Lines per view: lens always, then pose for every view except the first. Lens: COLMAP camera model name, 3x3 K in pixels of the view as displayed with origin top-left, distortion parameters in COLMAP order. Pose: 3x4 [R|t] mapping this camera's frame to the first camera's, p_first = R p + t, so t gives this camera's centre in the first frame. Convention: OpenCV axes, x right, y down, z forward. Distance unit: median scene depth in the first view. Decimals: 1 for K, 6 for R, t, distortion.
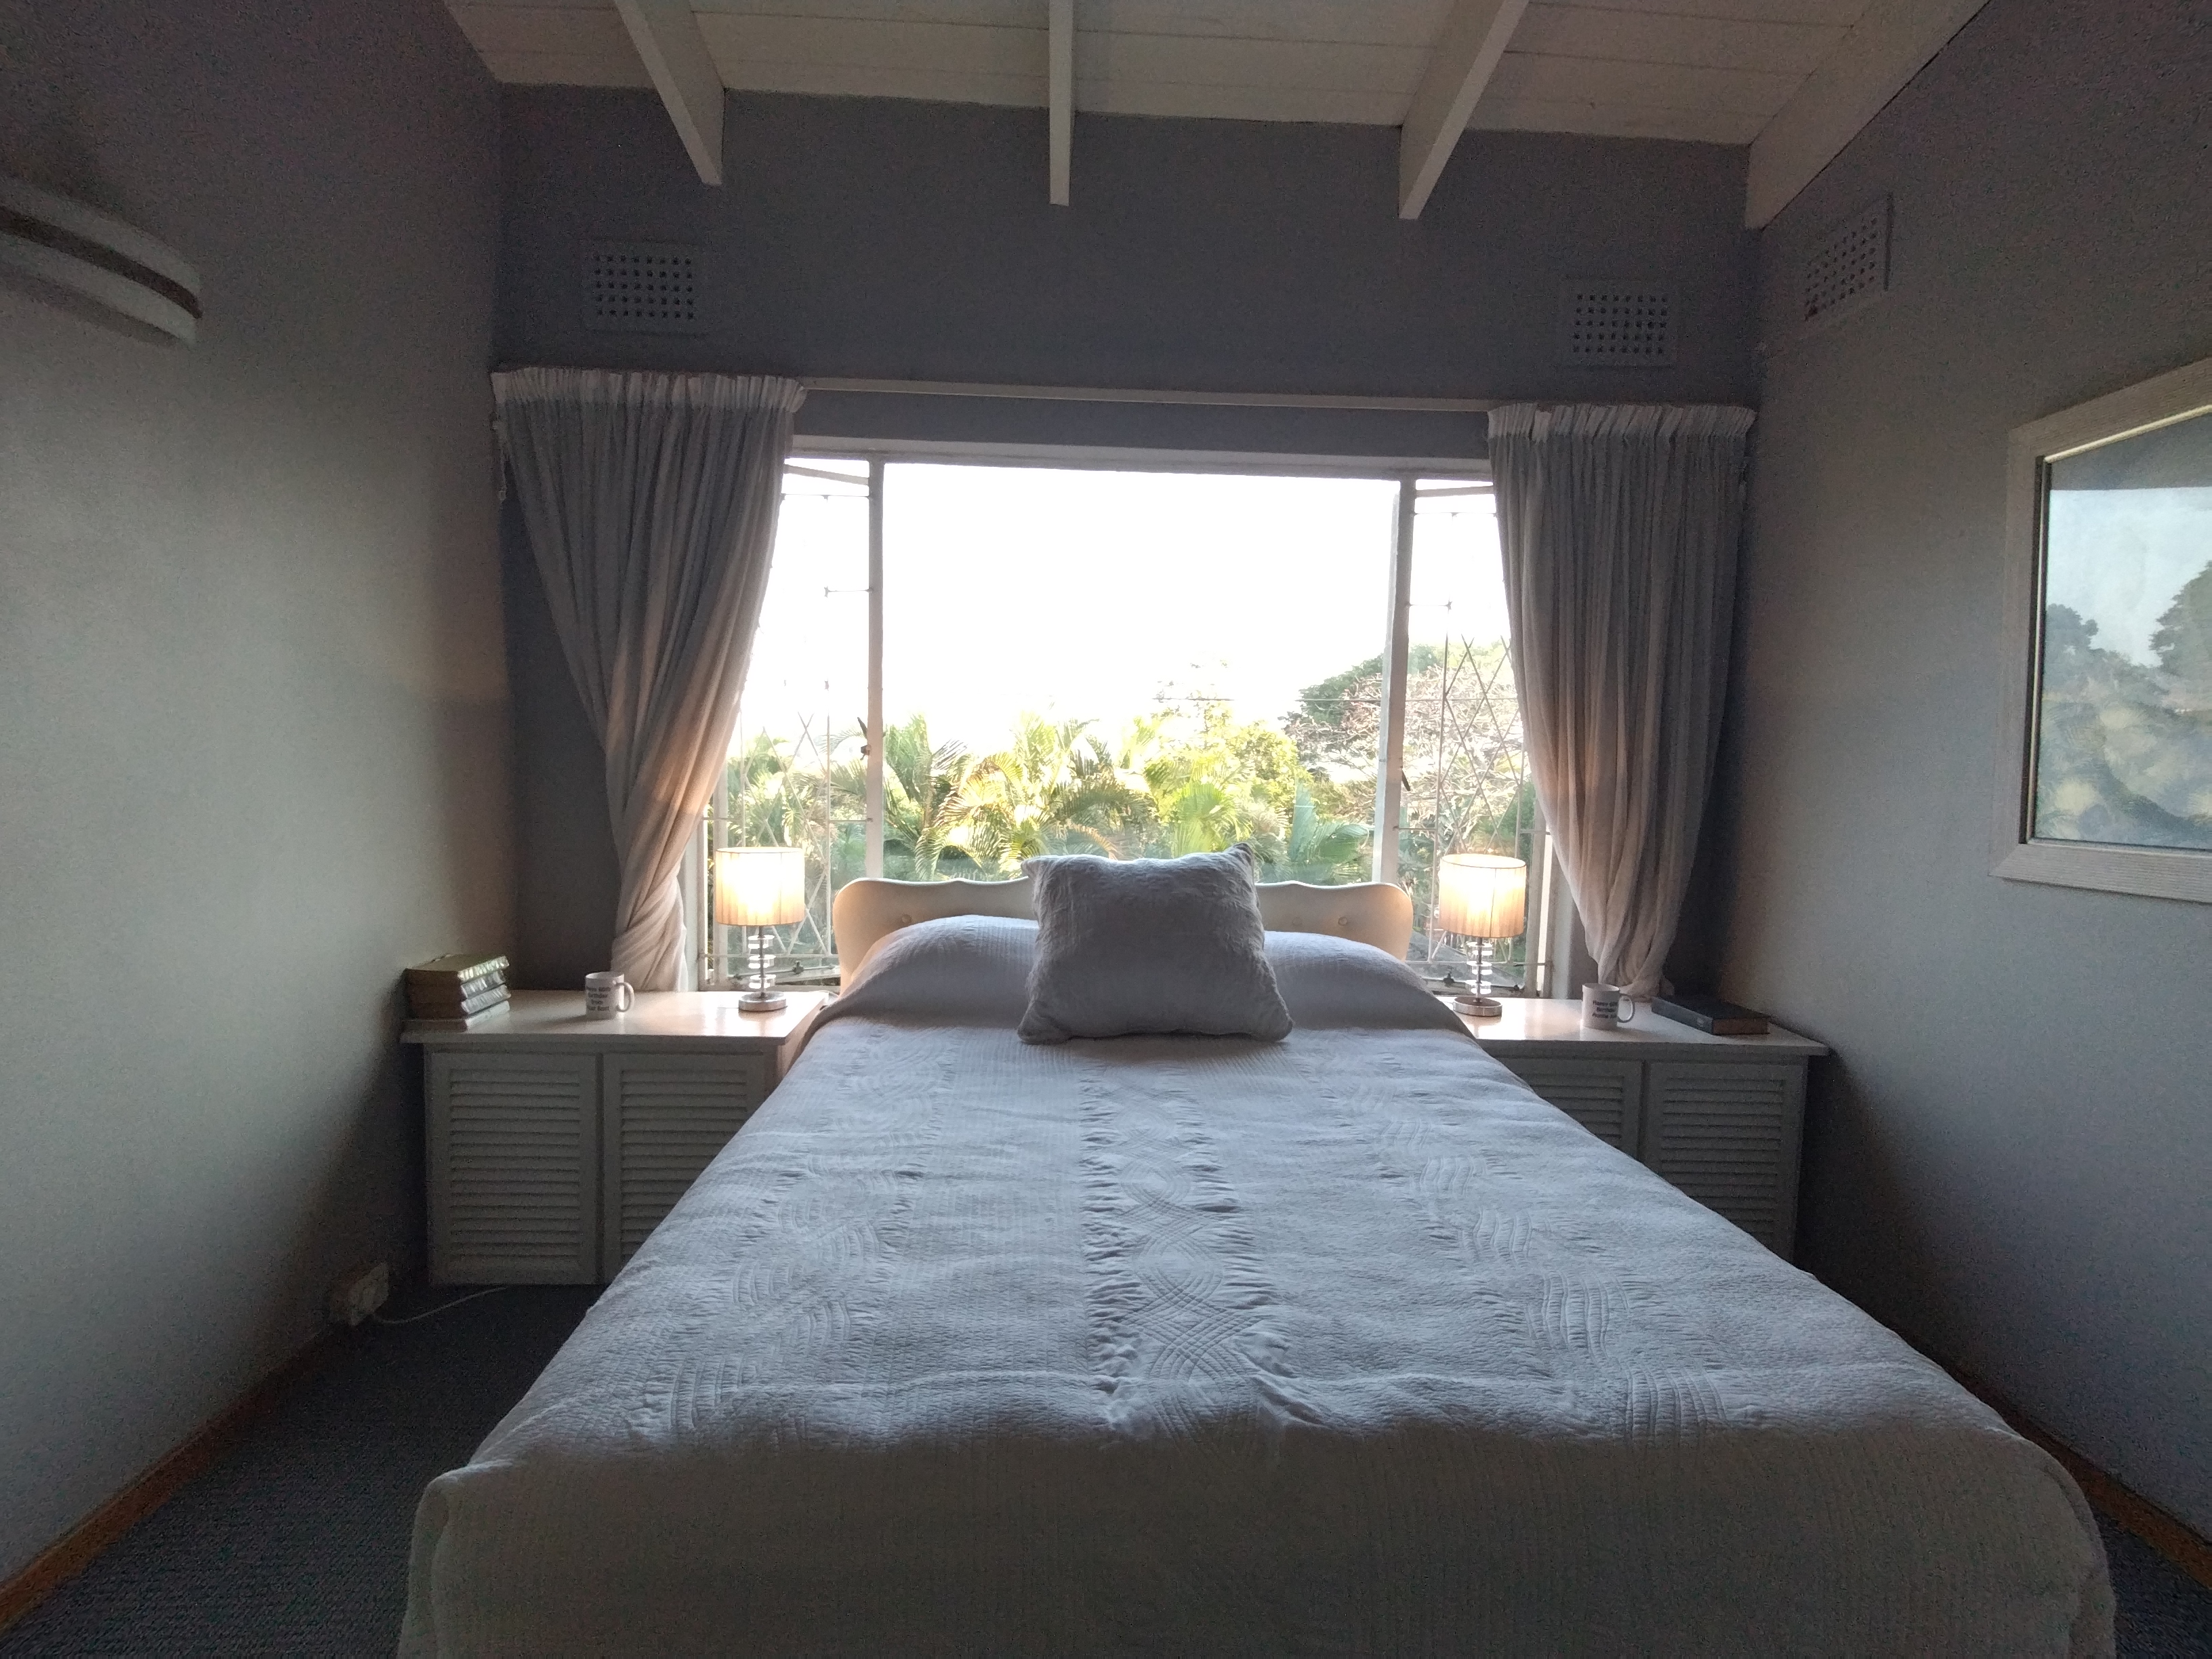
lens RADIAL K [[1092.6, 0, 1100.3], [0, 1092.6, 833.9], [0, 0, 1]] dist [0.055198, -0.034774]
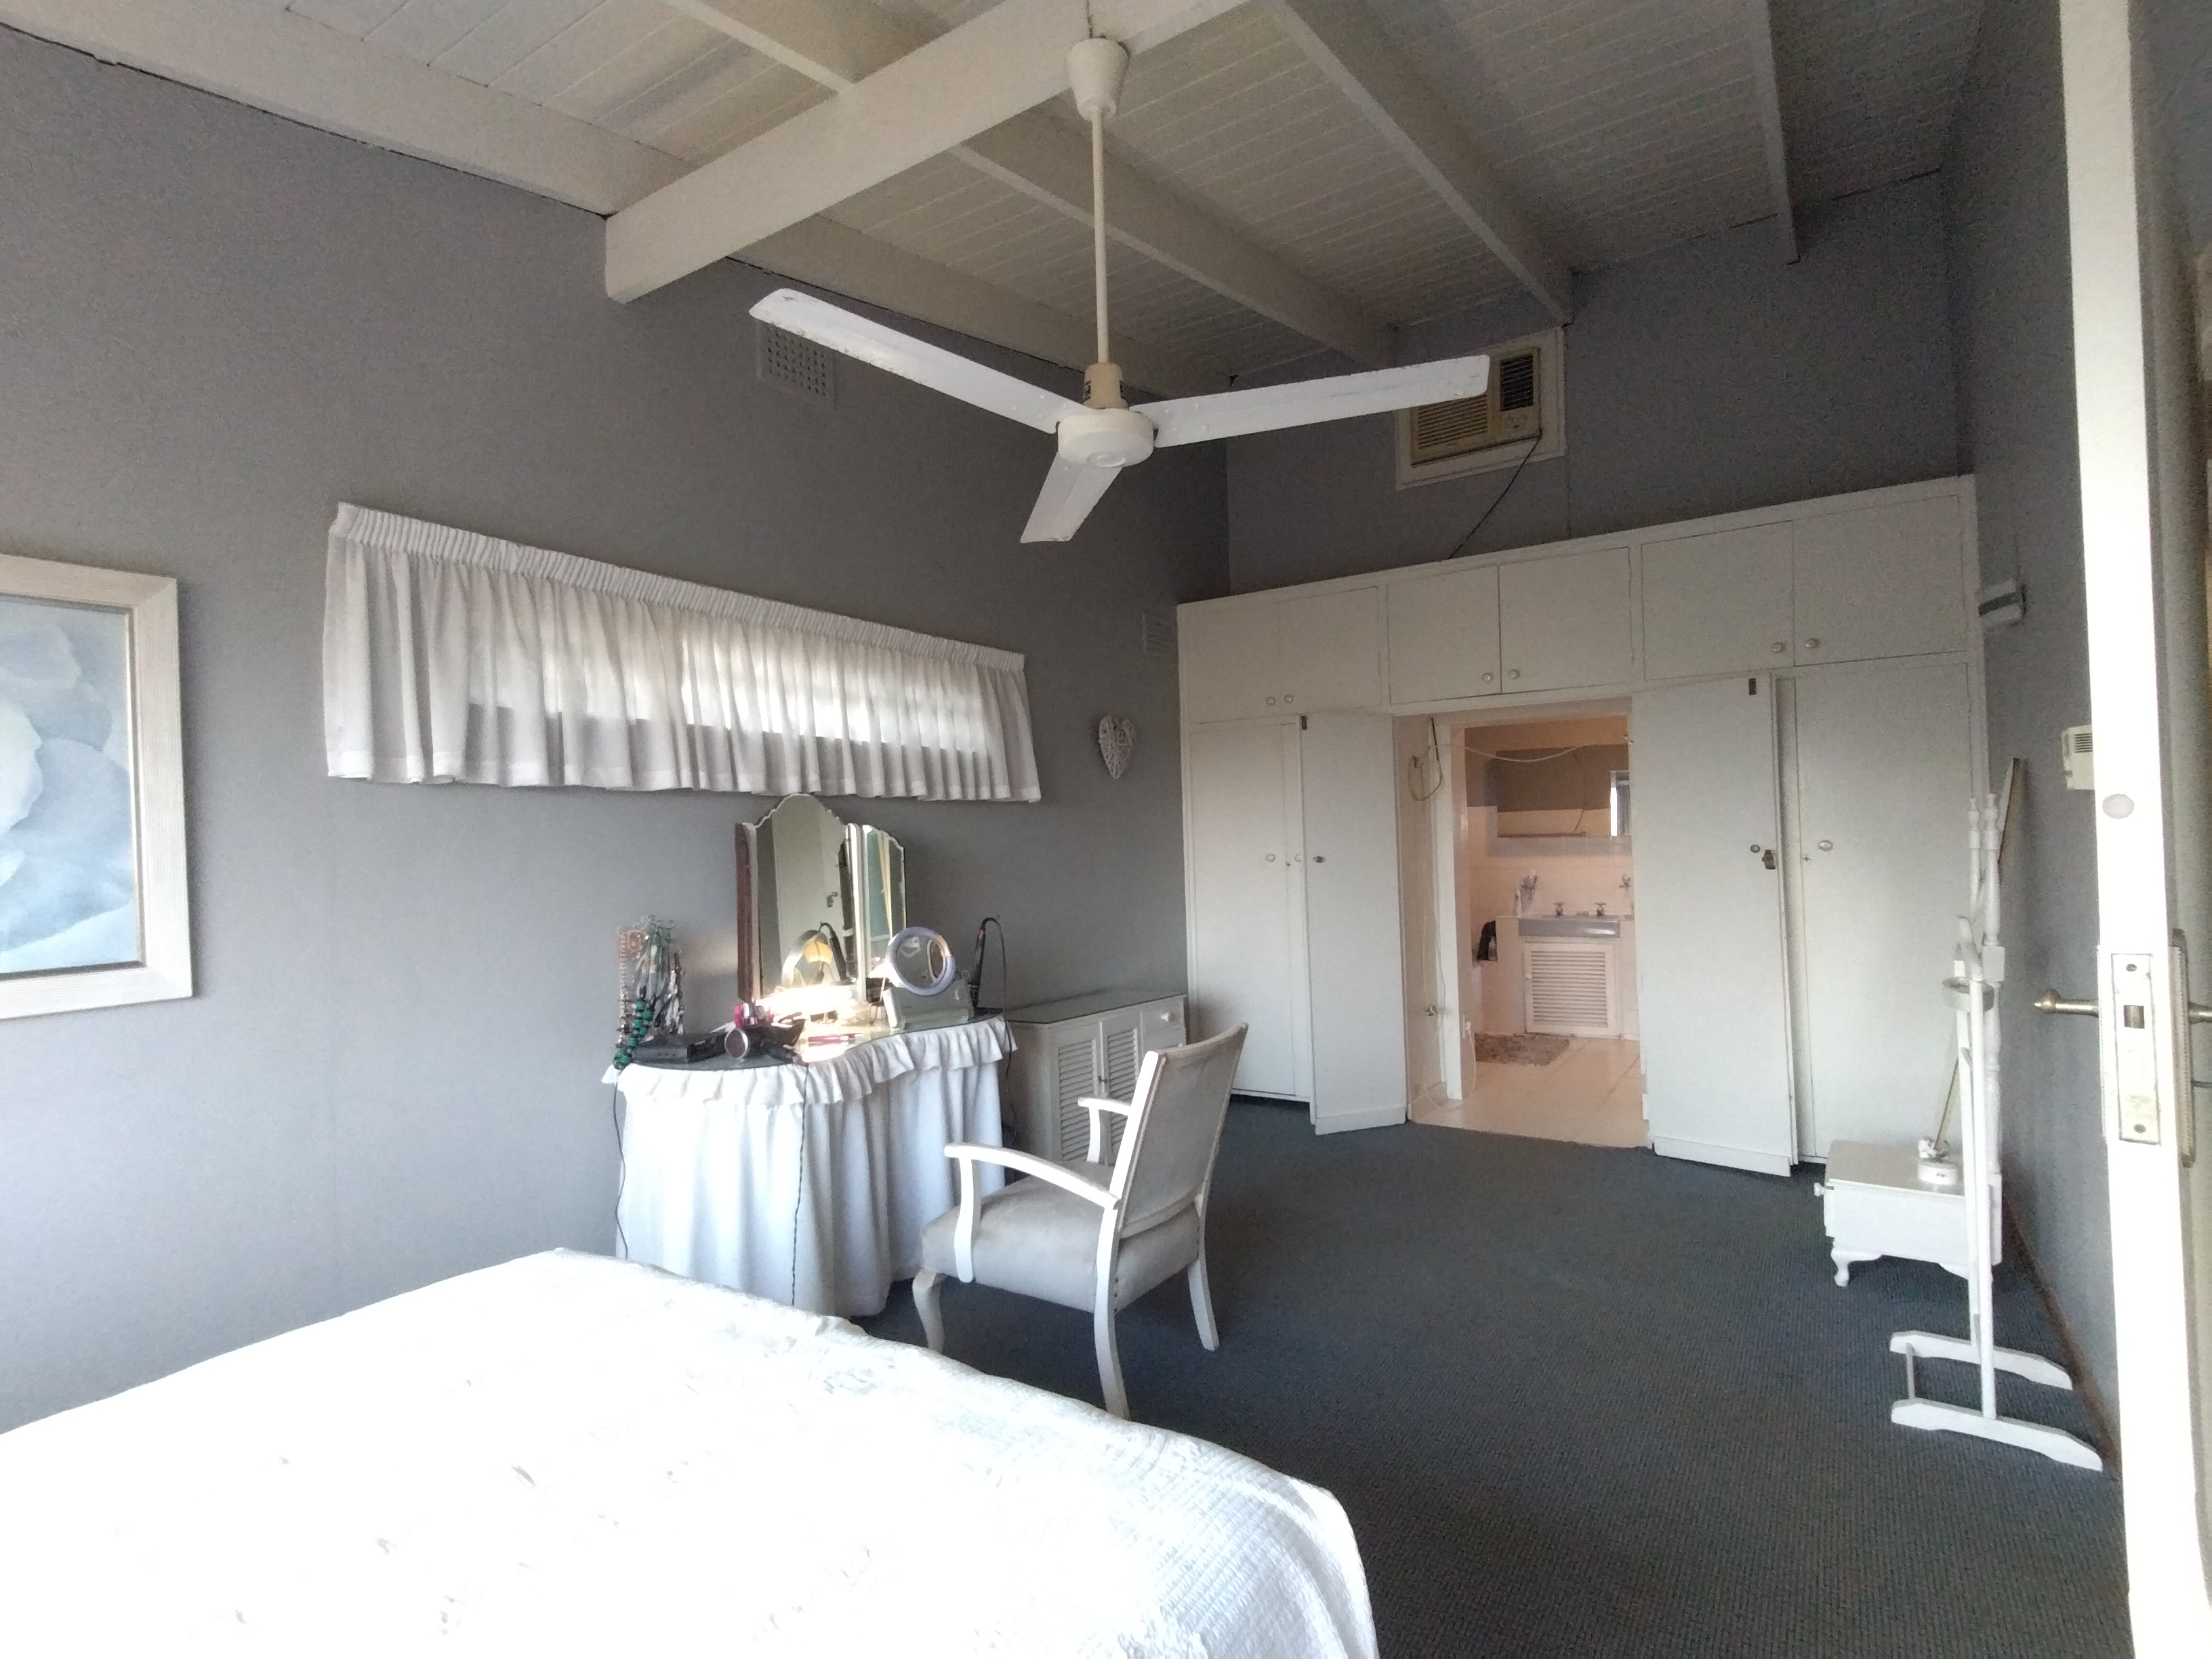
lens RADIAL K [[1092.5, 0, 1099.2], [0, 1092.5, 833.6], [0, 0, 1]] dist [0.055789, -0.035603]
pose [[-0.818405, 0.004557, 0.574624, -0.374521], [0.052387, 0.996396, 0.066710, -0.087098], [-0.572249, 0.084698, -0.815694, 0.721617]]
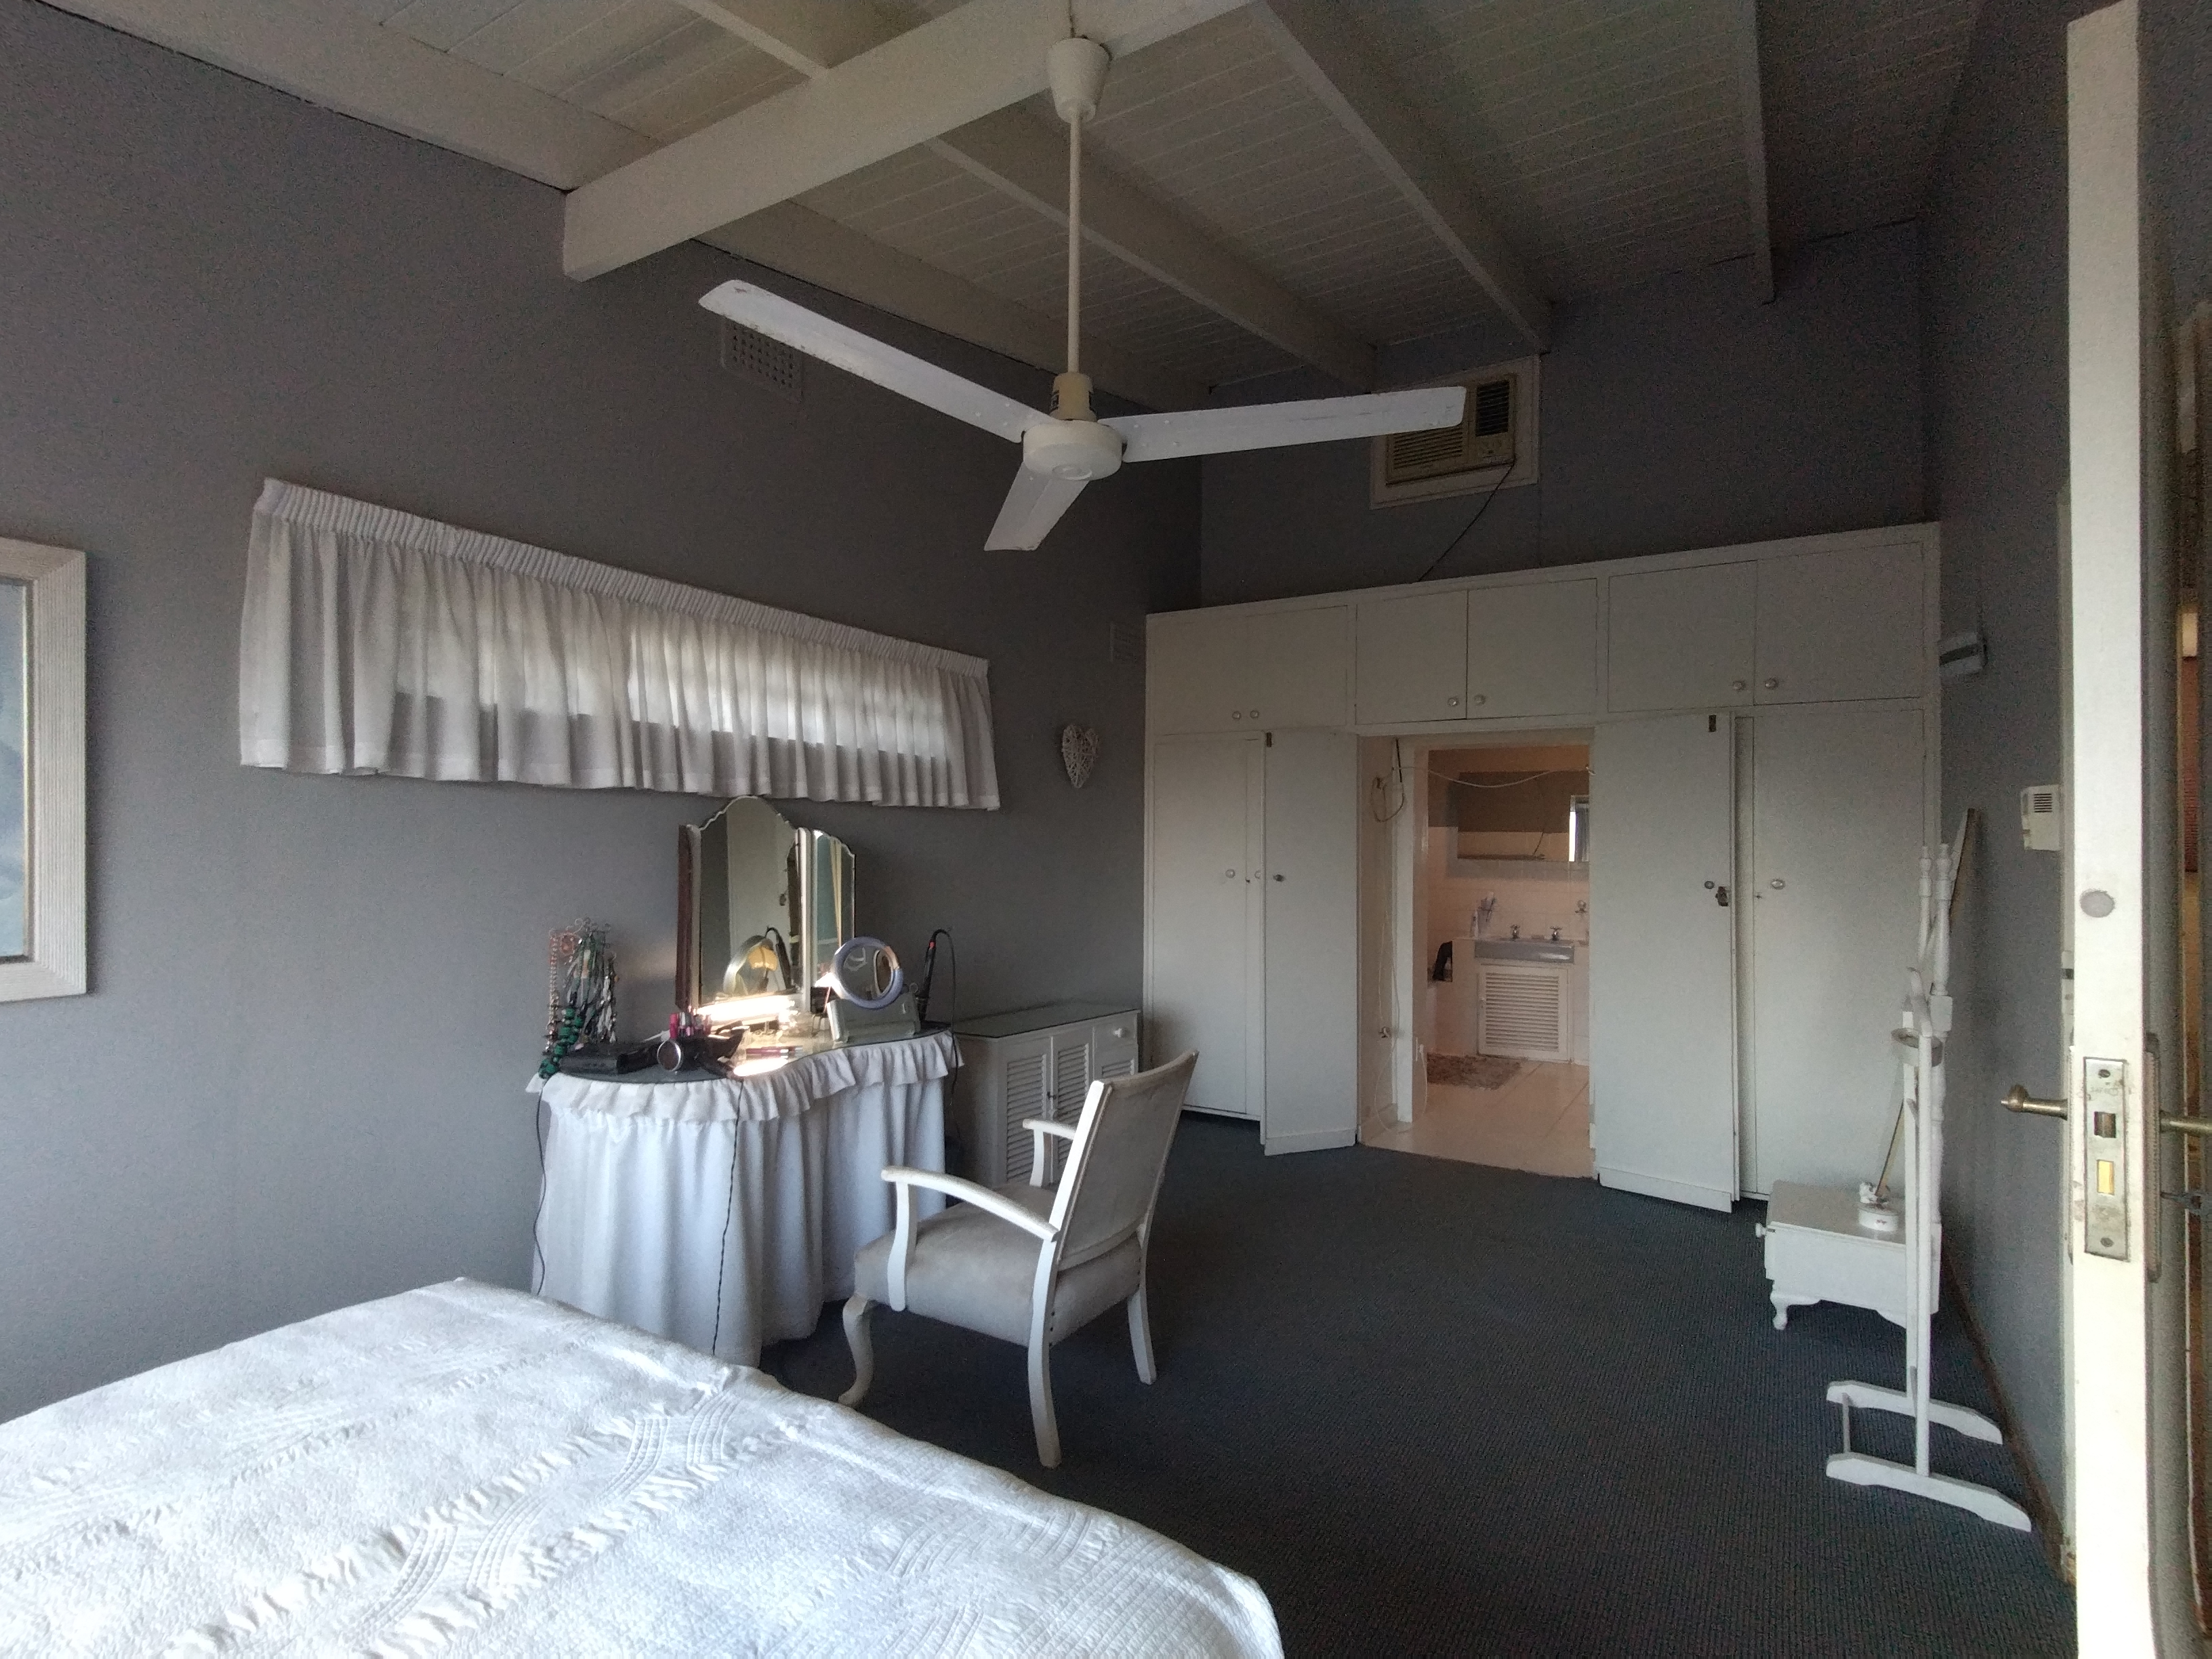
lens RADIAL K [[1092.5, 0, 1099.2], [0, 1092.5, 833.6], [0, 0, 1]] dist [0.055789, -0.035603]
pose [[-0.835834, -0.026338, 0.548351, -0.368271], [0.012945, 0.997625, 0.067650, -0.102061], [-0.548830, 0.063643, -0.833508, 0.696035]]
